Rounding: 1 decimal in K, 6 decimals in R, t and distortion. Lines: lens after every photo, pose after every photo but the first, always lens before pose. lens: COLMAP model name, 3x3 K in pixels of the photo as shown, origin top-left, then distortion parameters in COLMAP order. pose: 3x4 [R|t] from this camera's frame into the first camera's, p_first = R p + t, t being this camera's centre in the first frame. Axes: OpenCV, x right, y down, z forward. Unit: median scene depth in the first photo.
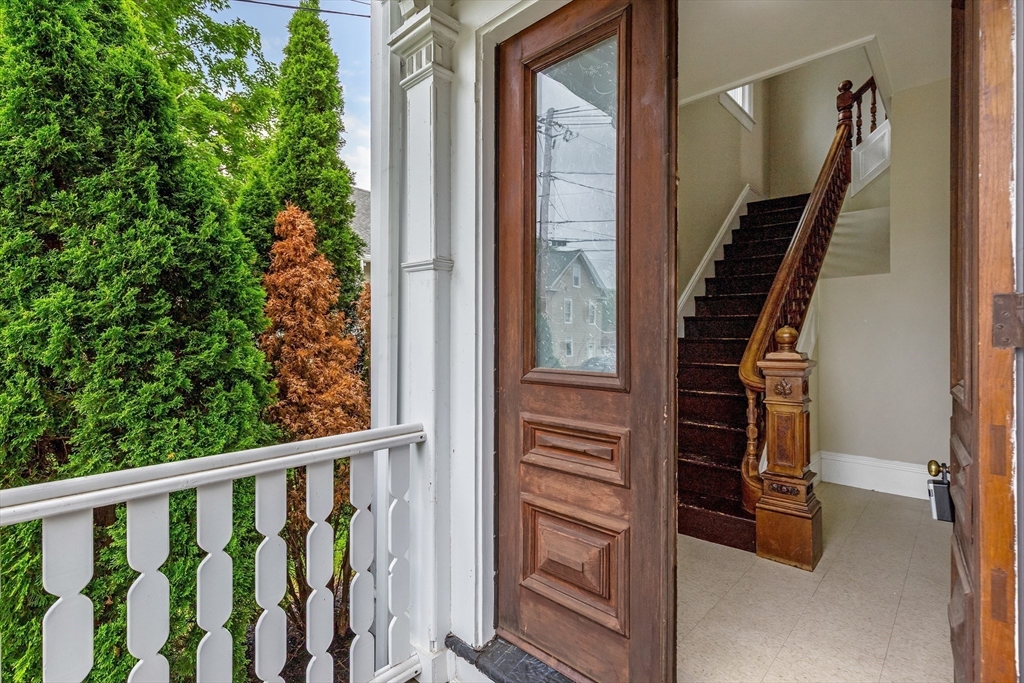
lens RADIAL K [[481.6, 0, 512.1], [0, 481.6, 338.2], [0, 0, 1]] dist [0.004290, -0.000008]
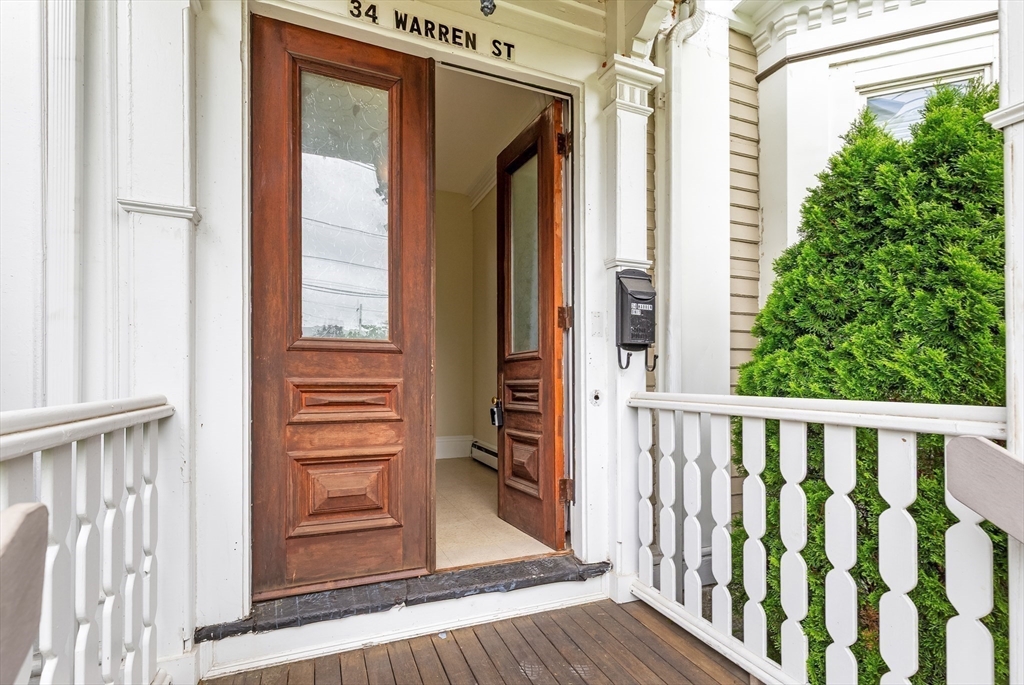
lens RADIAL K [[481.6, 0, 512.5], [0, 481.6, 377.3], [0, 0, 1]] dist [0.004290, -0.000008]
pose [[0.417856, 0.005054, 0.908499, -0.791573], [-0.003573, 0.999986, -0.003920, 0.164098], [-0.908506, -0.001608, 0.417868, 0.101419]]
